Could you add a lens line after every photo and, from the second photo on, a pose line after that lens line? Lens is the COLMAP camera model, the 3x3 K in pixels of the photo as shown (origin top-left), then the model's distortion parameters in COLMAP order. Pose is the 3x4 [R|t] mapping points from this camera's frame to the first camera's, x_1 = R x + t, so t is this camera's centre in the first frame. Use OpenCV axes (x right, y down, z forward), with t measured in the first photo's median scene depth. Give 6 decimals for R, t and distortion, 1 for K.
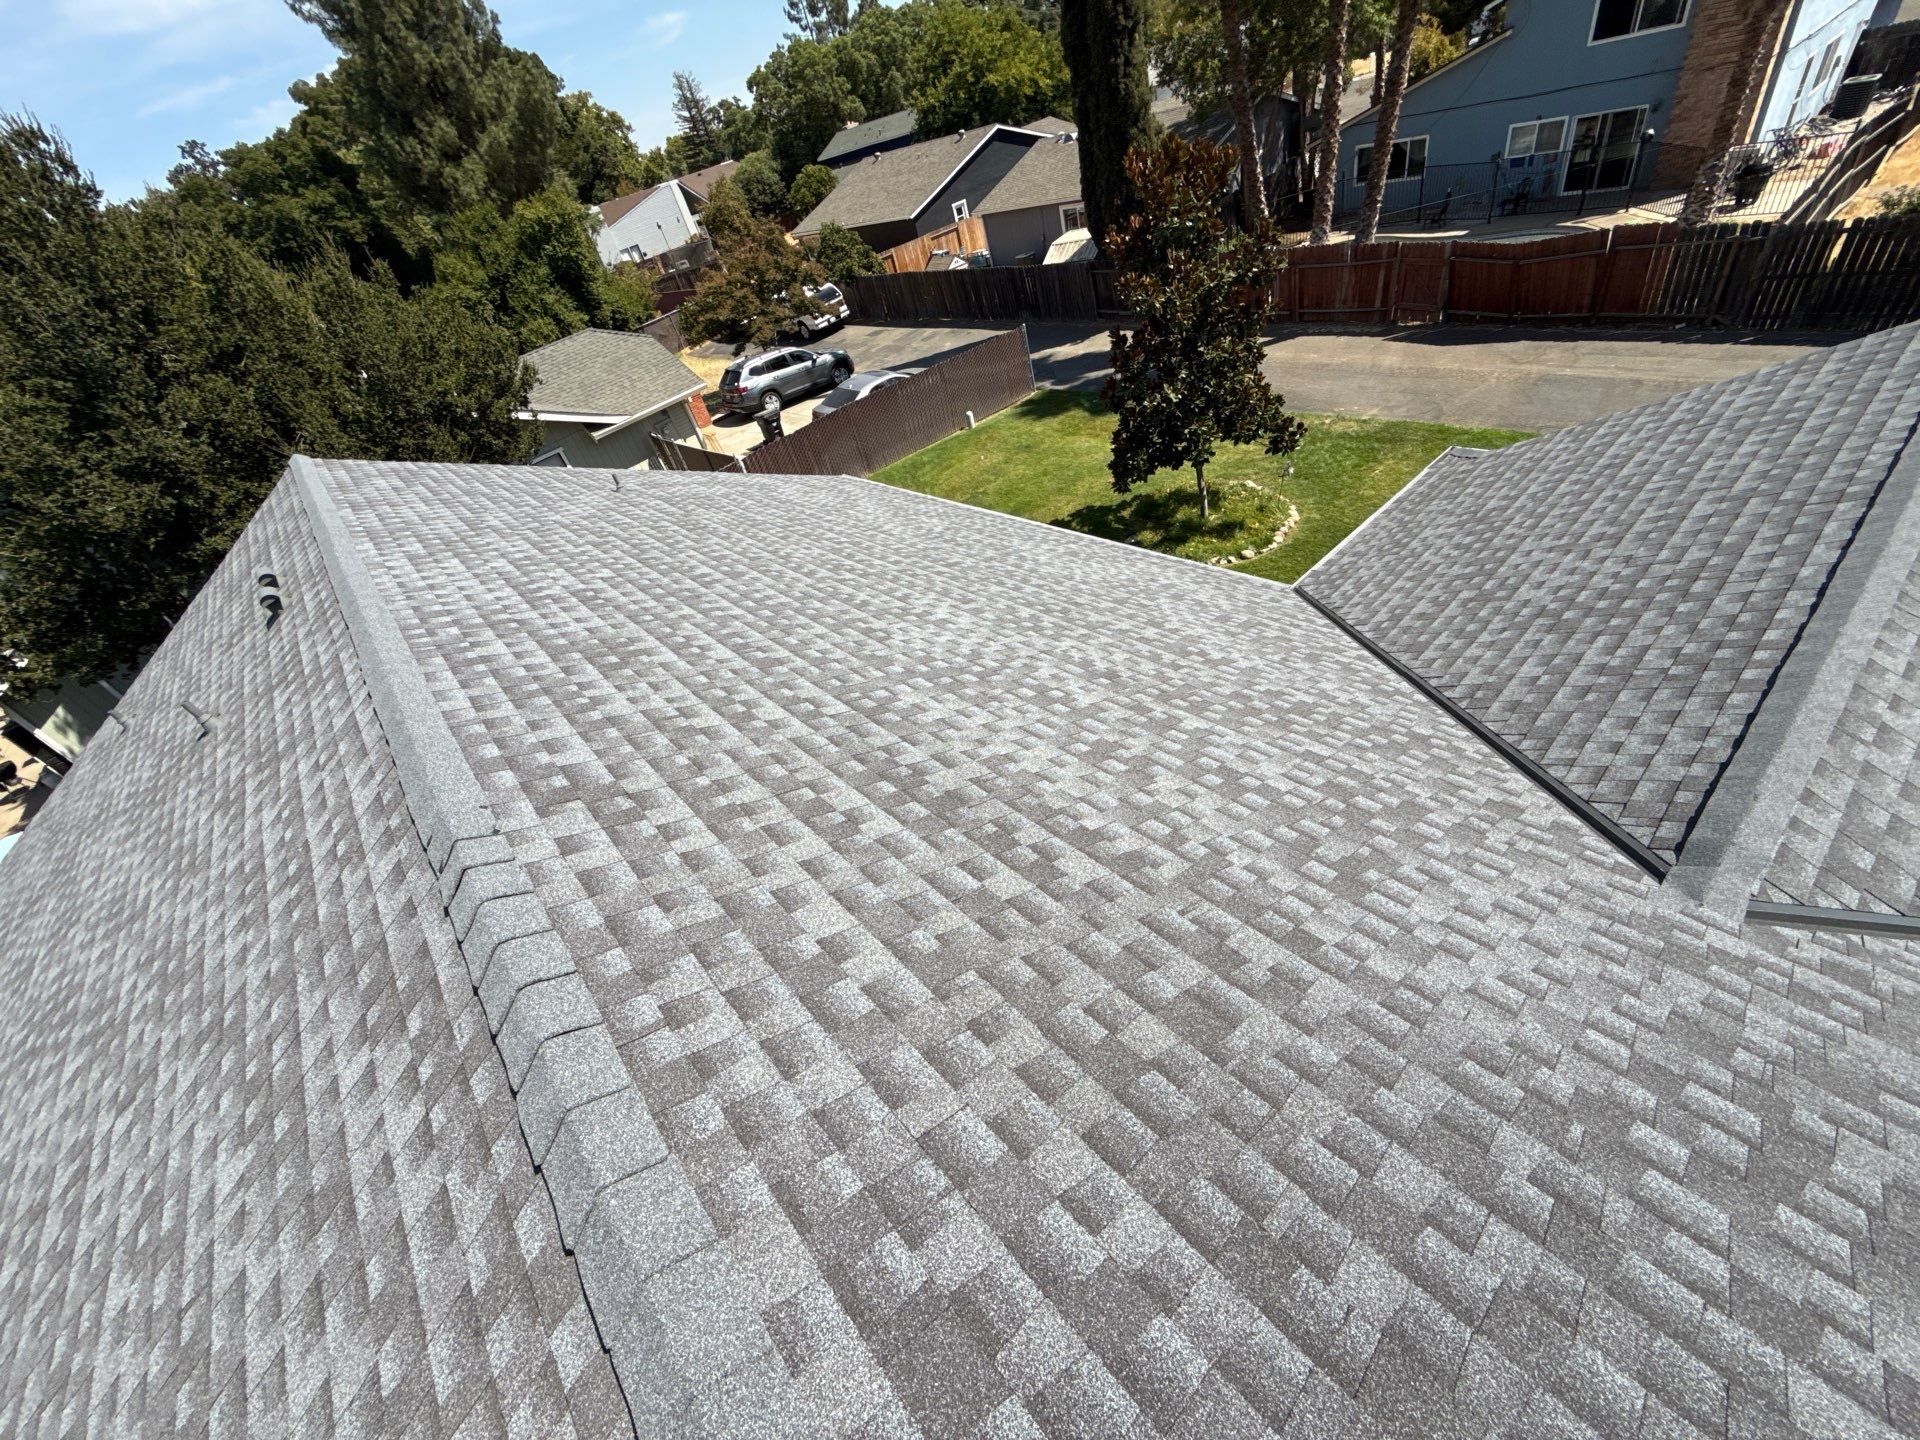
lens RADIAL K [[765.6, 0, 957.8], [0, 765.6, 718.9], [0, 0, 1]] dist [0.001045, -0.000414]
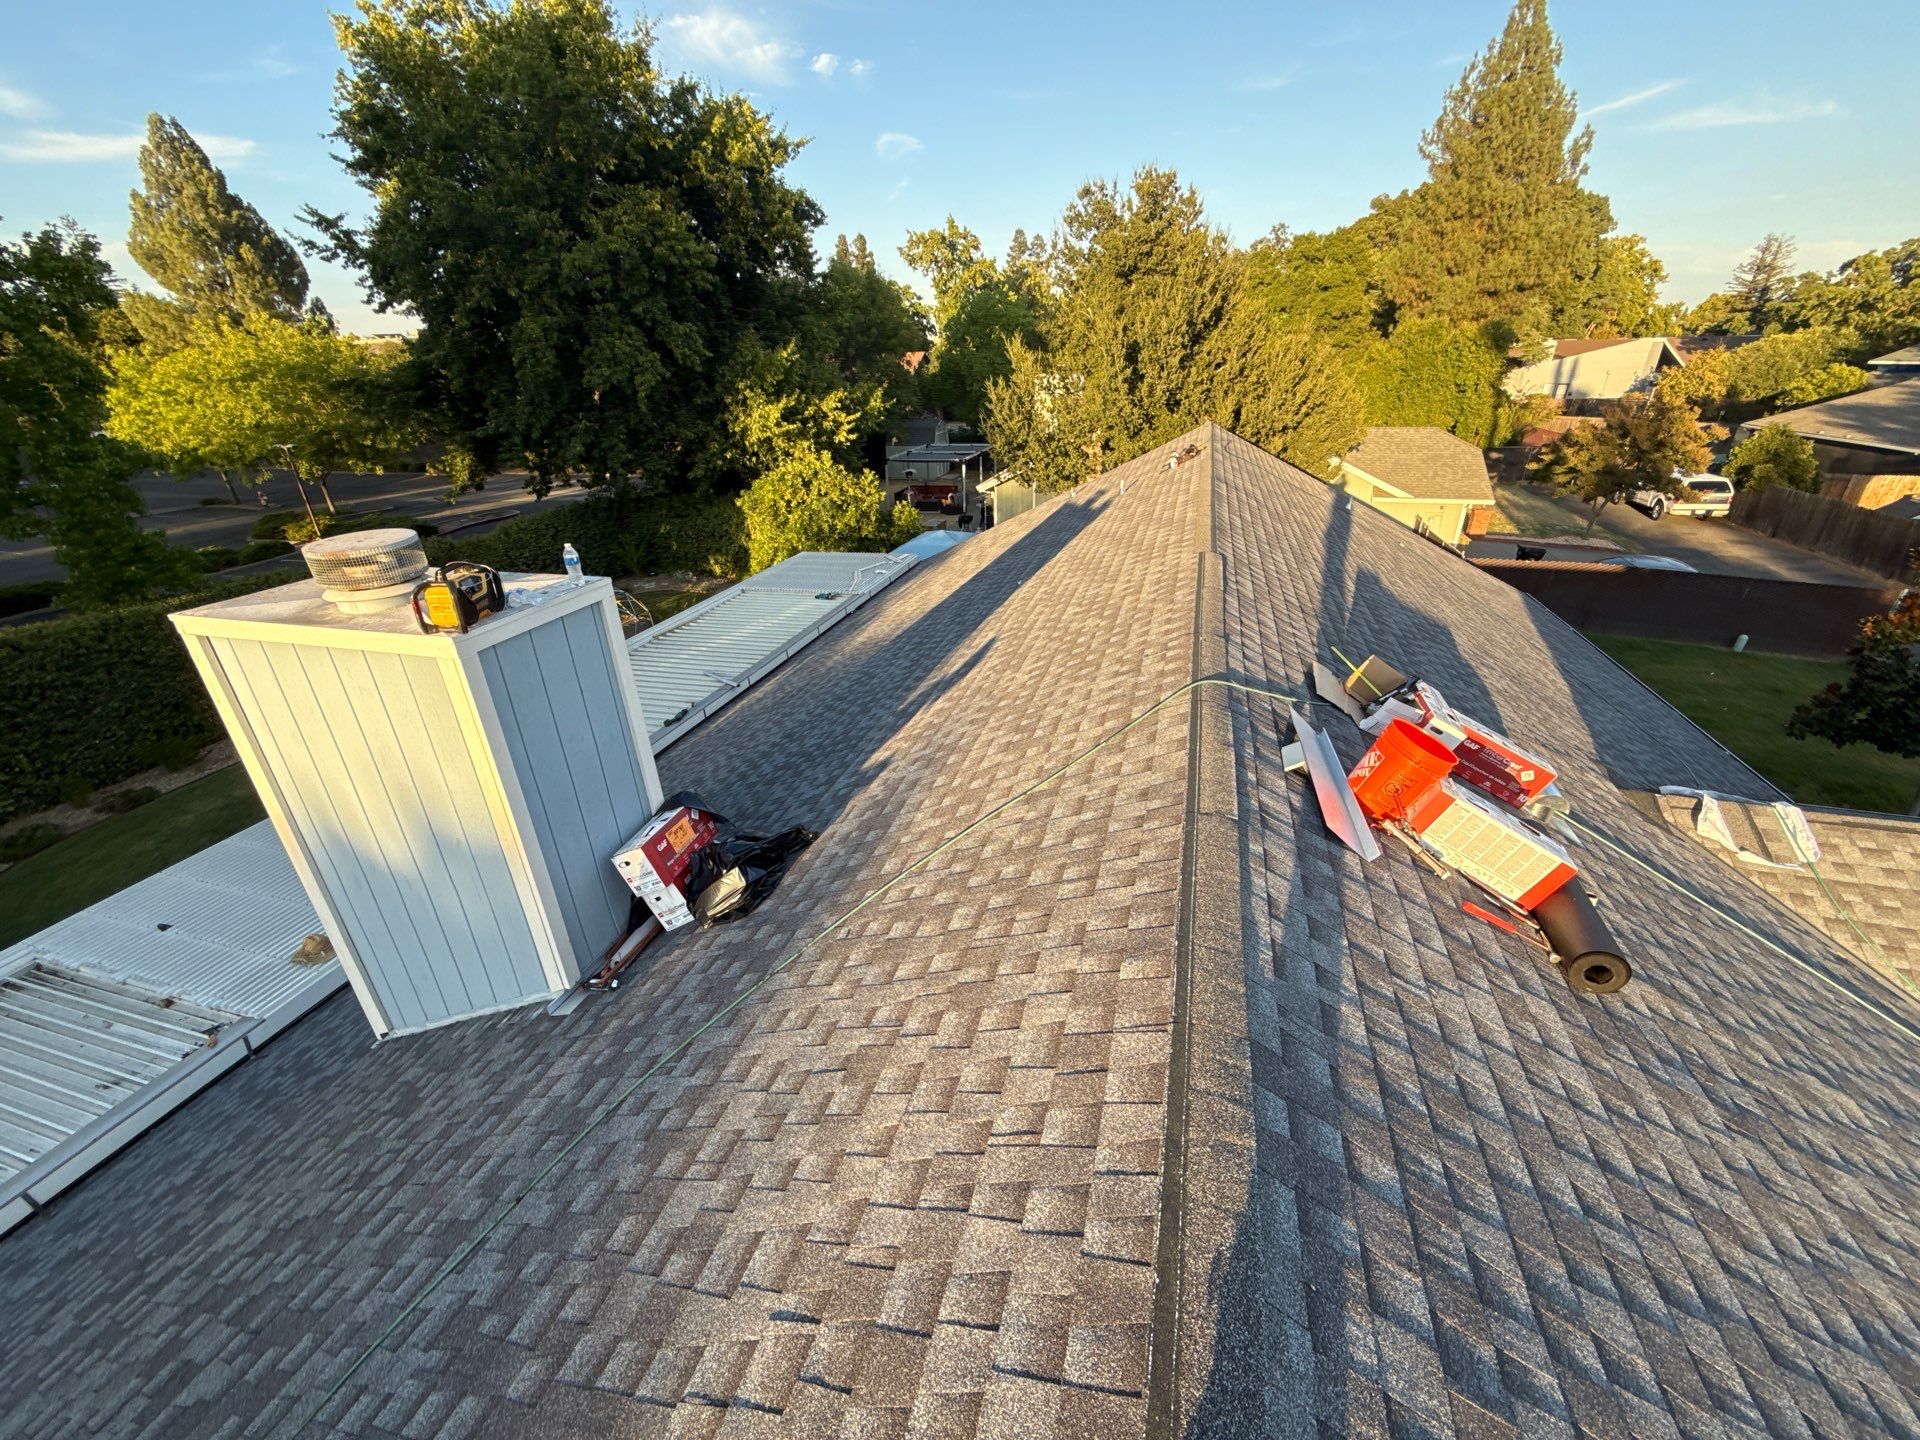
lens RADIAL K [[765.6, 0, 958.2], [0, 765.6, 721.0], [0, 0, 1]] dist [0.001045, -0.000414]
pose [[0.520091, 0.571228, -0.634984, 0.642530], [-0.627089, 0.760130, 0.170184, 0.438767], [0.579884, 0.309680, 0.753547, -0.827703]]
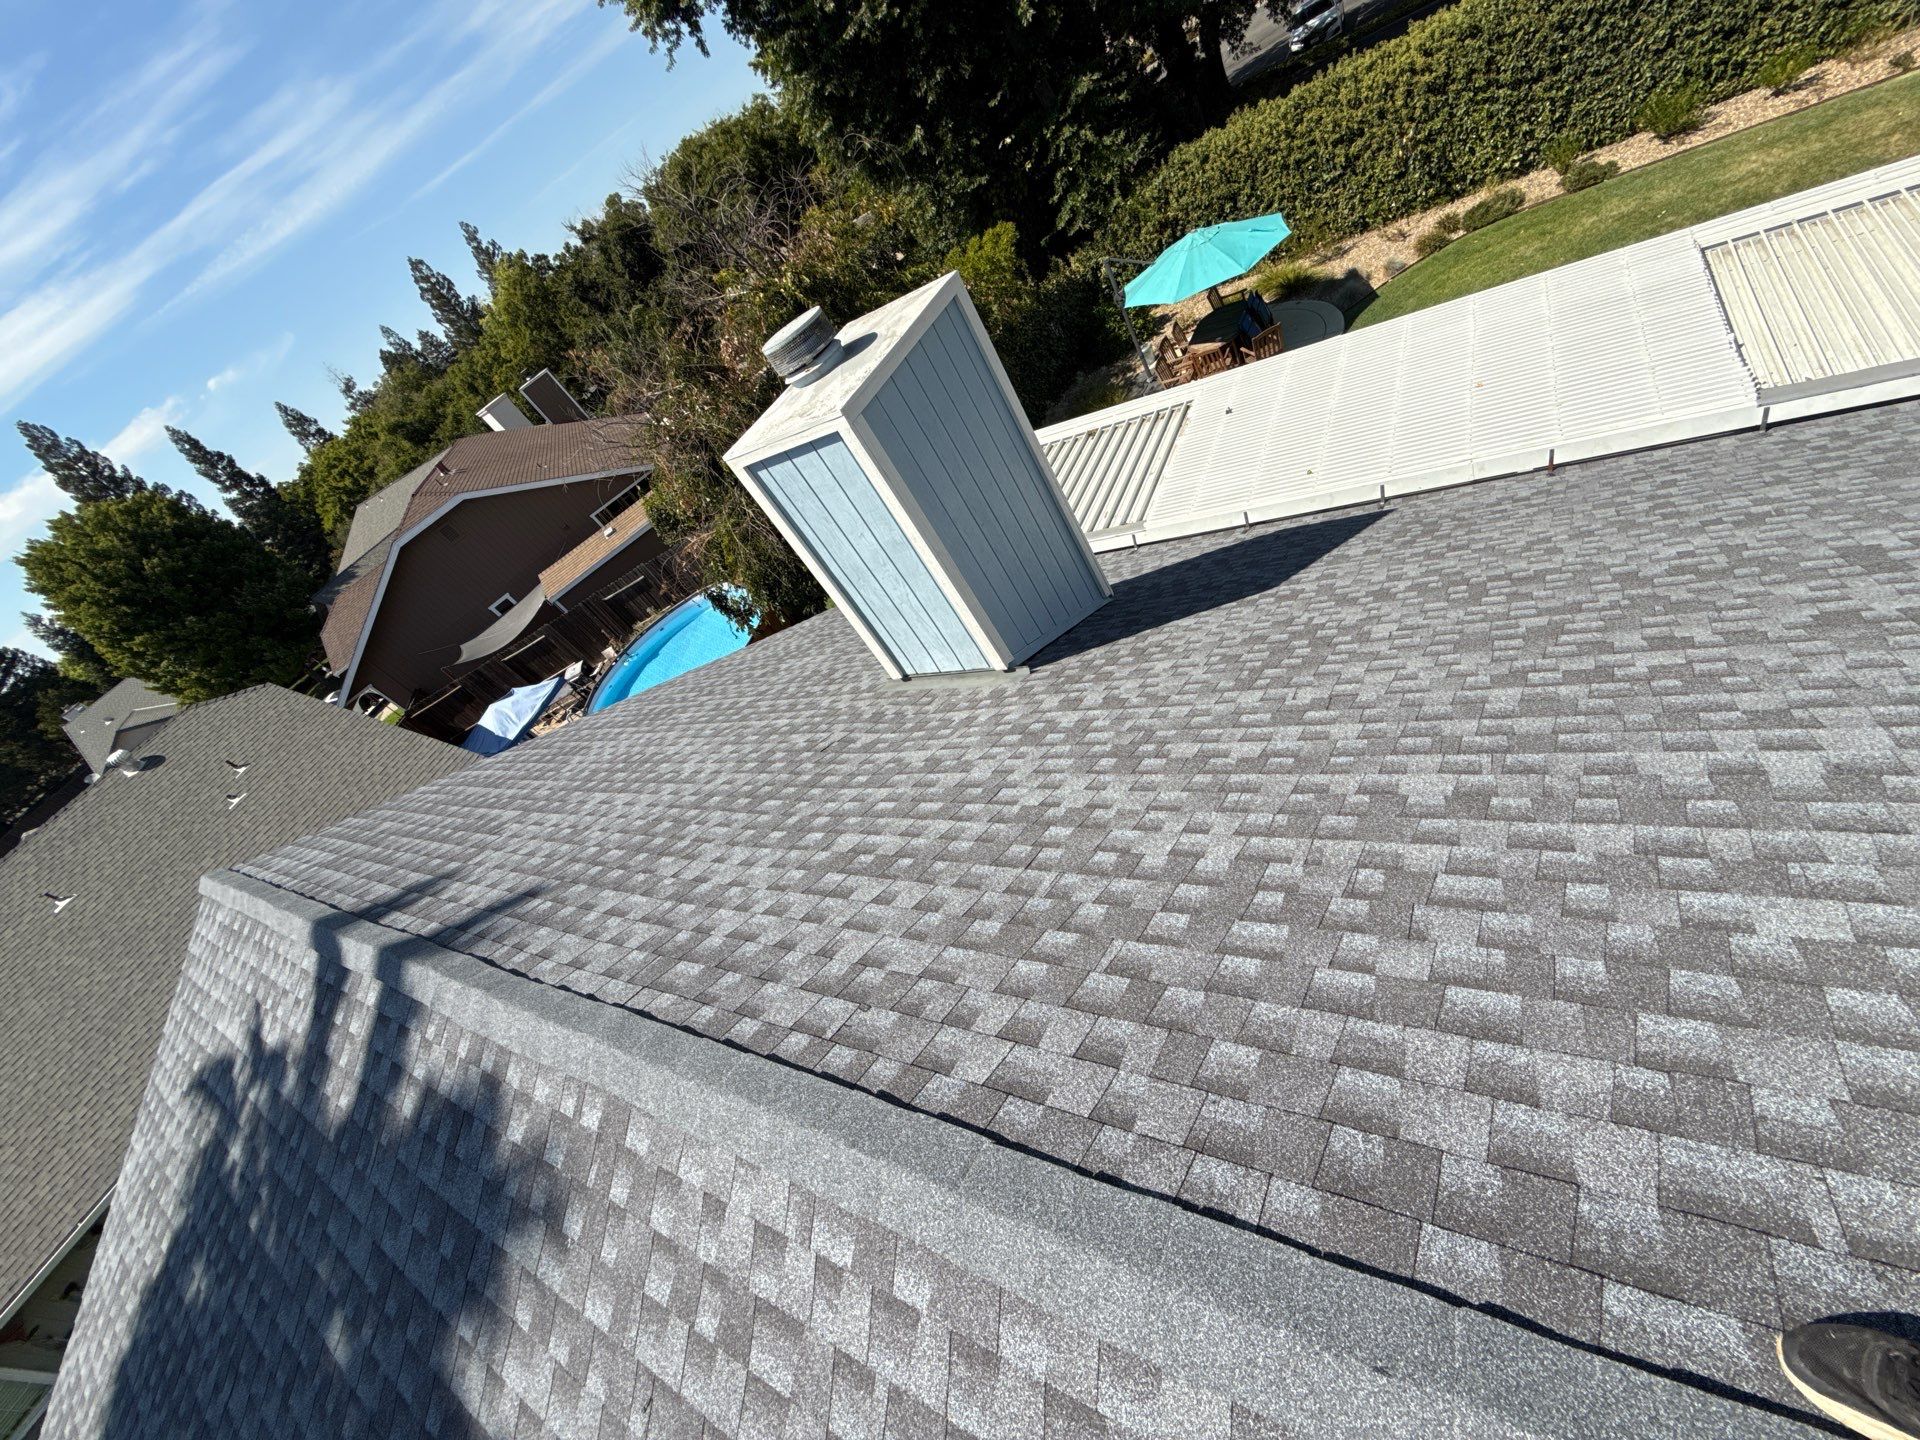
lens RADIAL K [[765.6, 0, 959.1], [0, 765.6, 723.9], [0, 0, 1]] dist [0.001045, -0.000414]
pose [[-0.658358, 0.738177, 0.147172, -0.013894], [0.282305, 0.060902, 0.957390, 0.030395], [0.697760, 0.671853, -0.248486, -0.060932]]
